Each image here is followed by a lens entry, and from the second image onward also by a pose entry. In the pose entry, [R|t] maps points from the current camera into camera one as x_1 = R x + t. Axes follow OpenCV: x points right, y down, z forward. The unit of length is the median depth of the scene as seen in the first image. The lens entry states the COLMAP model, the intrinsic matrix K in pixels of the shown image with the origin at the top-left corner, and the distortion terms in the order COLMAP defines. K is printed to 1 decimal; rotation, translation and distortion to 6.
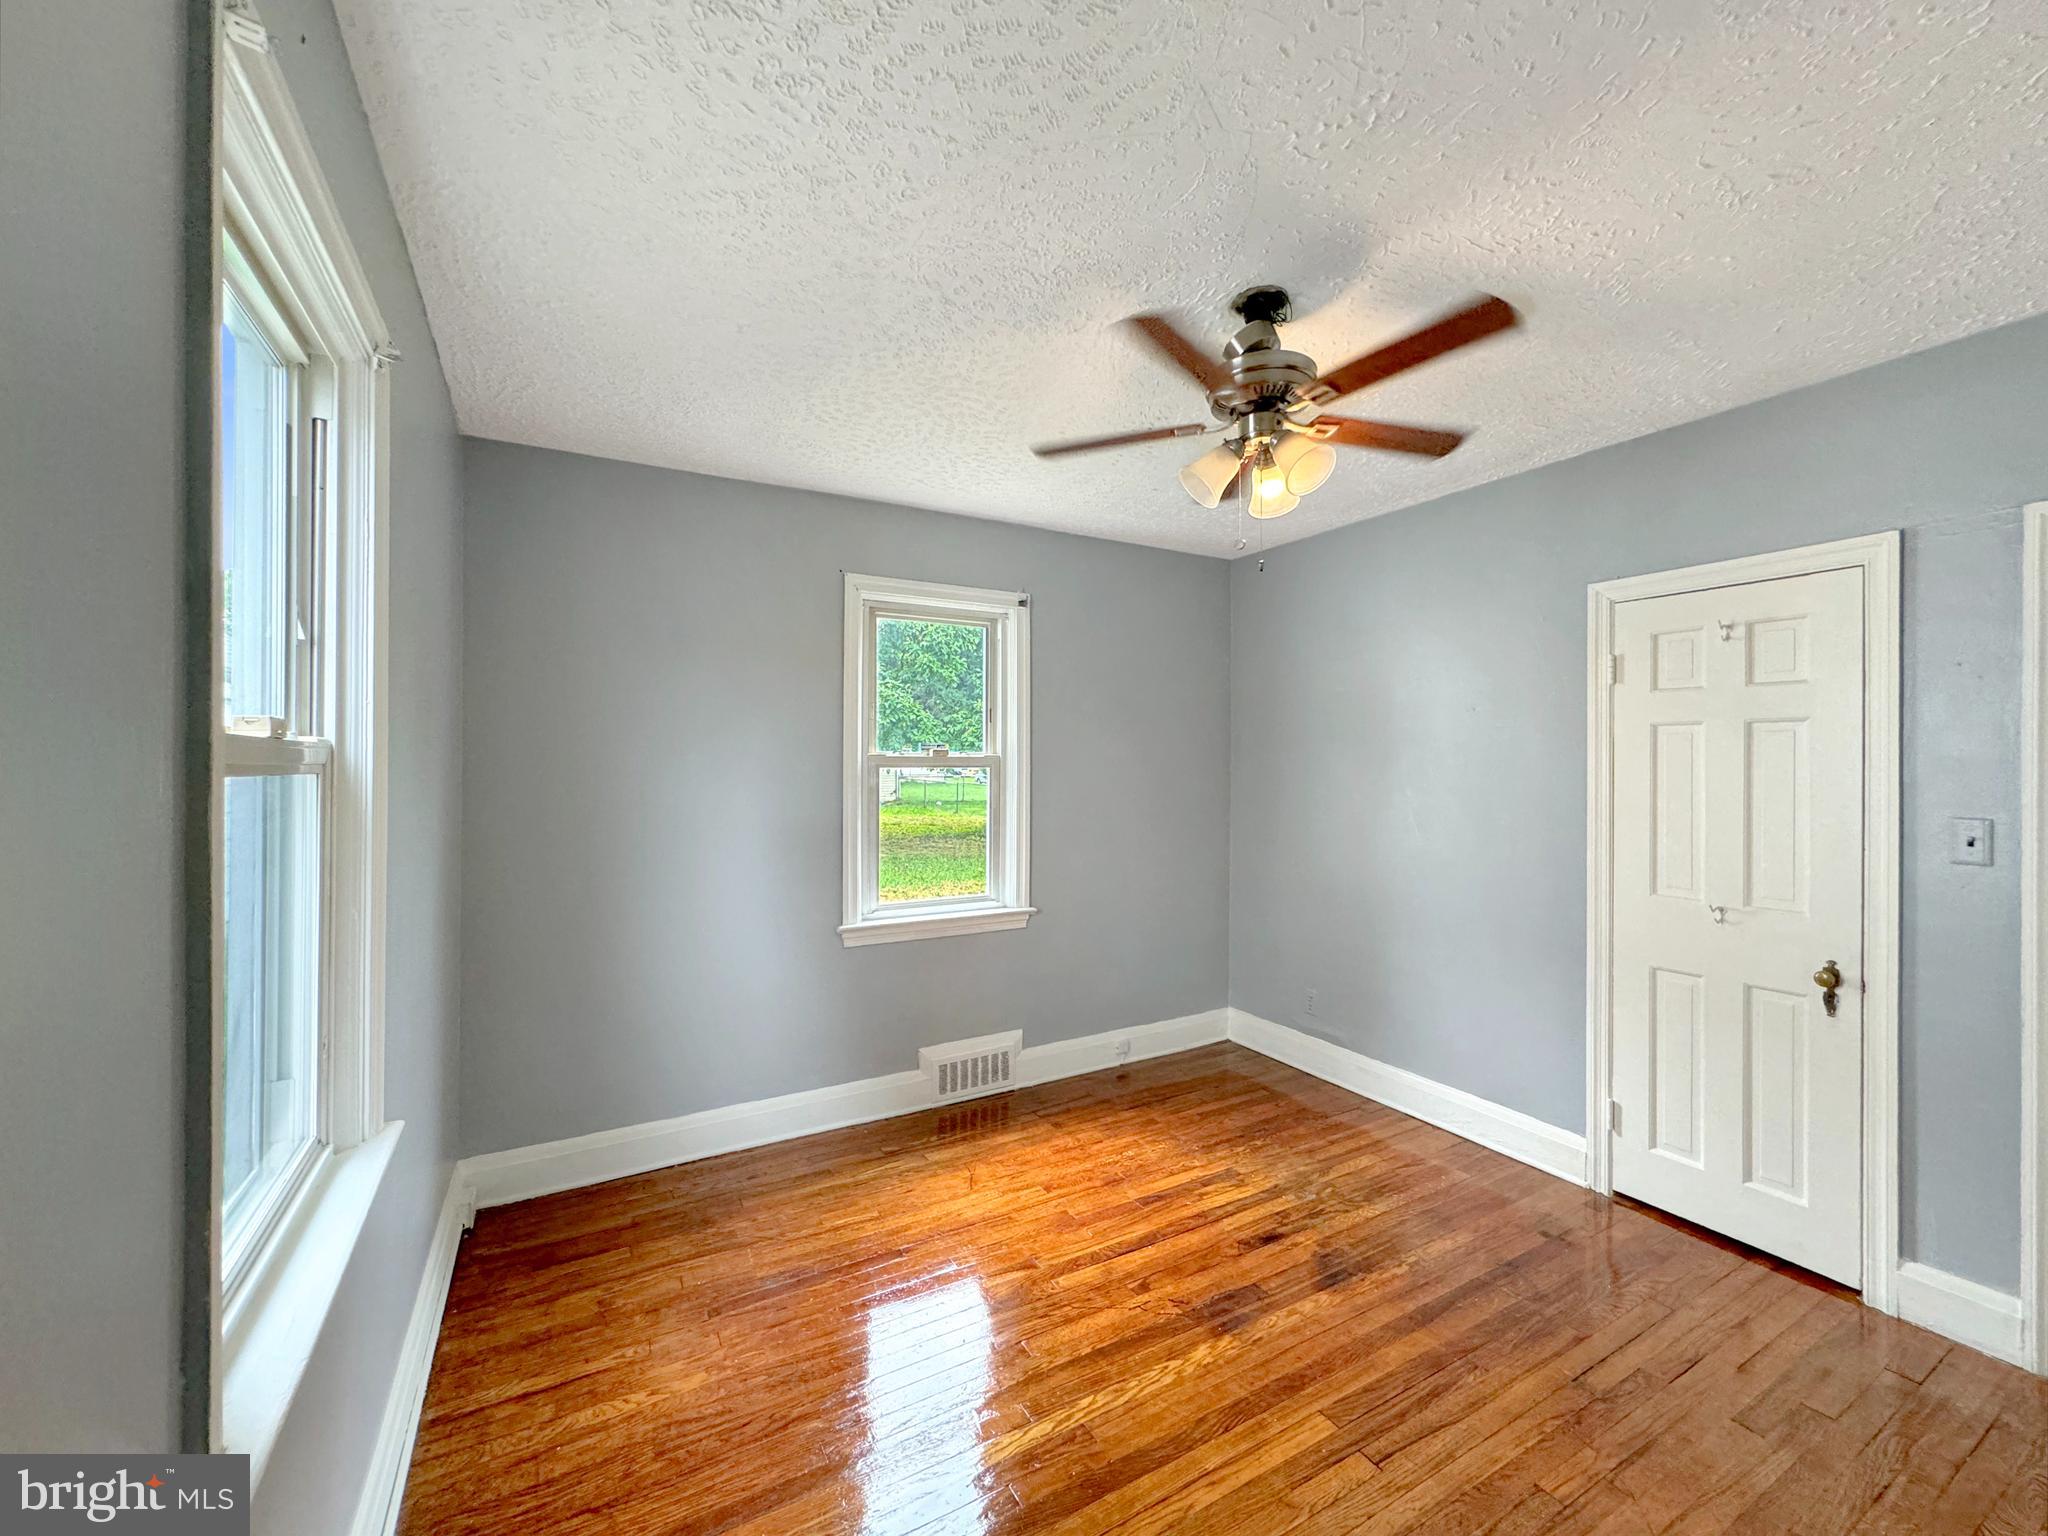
lens RADIAL K [[825.4, 0, 1024.0], [0, 825.4, 768.0], [0, 0, 1]] dist [-0.000257, 0.000021]
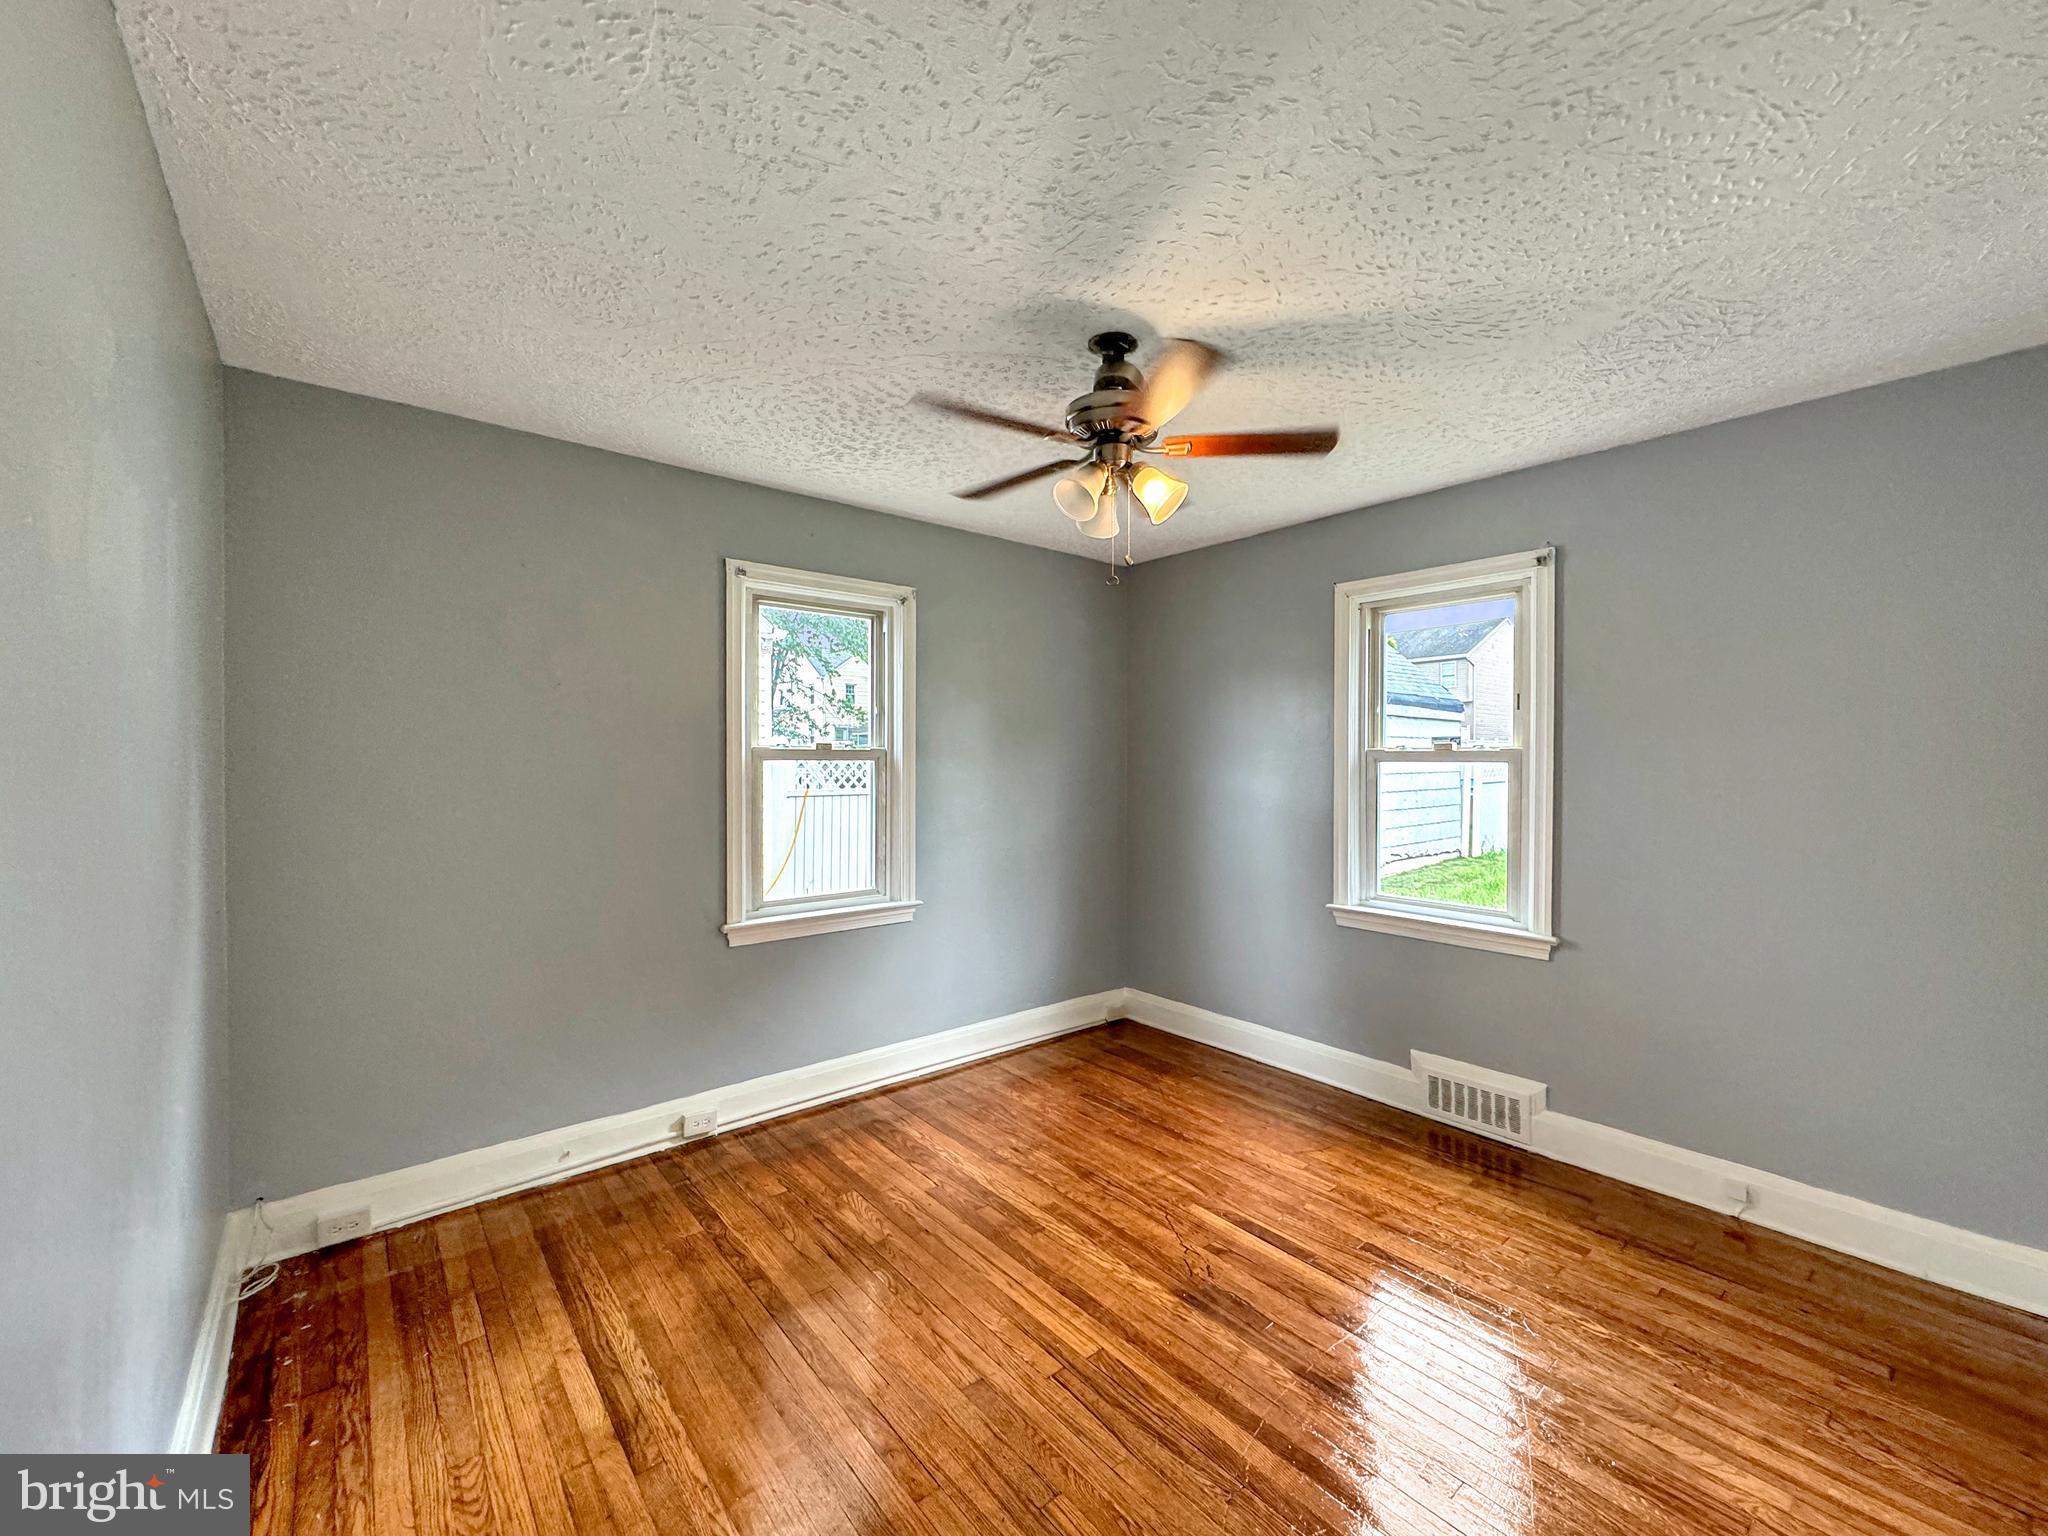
lens RADIAL K [[818.6, 0, 1024.5], [0, 818.6, 775.7], [0, 0, 1]] dist [0.000661, 0.000175]
pose [[0.183564, 0.022855, -0.982742, 0.841727], [-0.007481, 0.999733, 0.021853, -0.002420], [0.982979, 0.003340, 0.183686, 0.420548]]
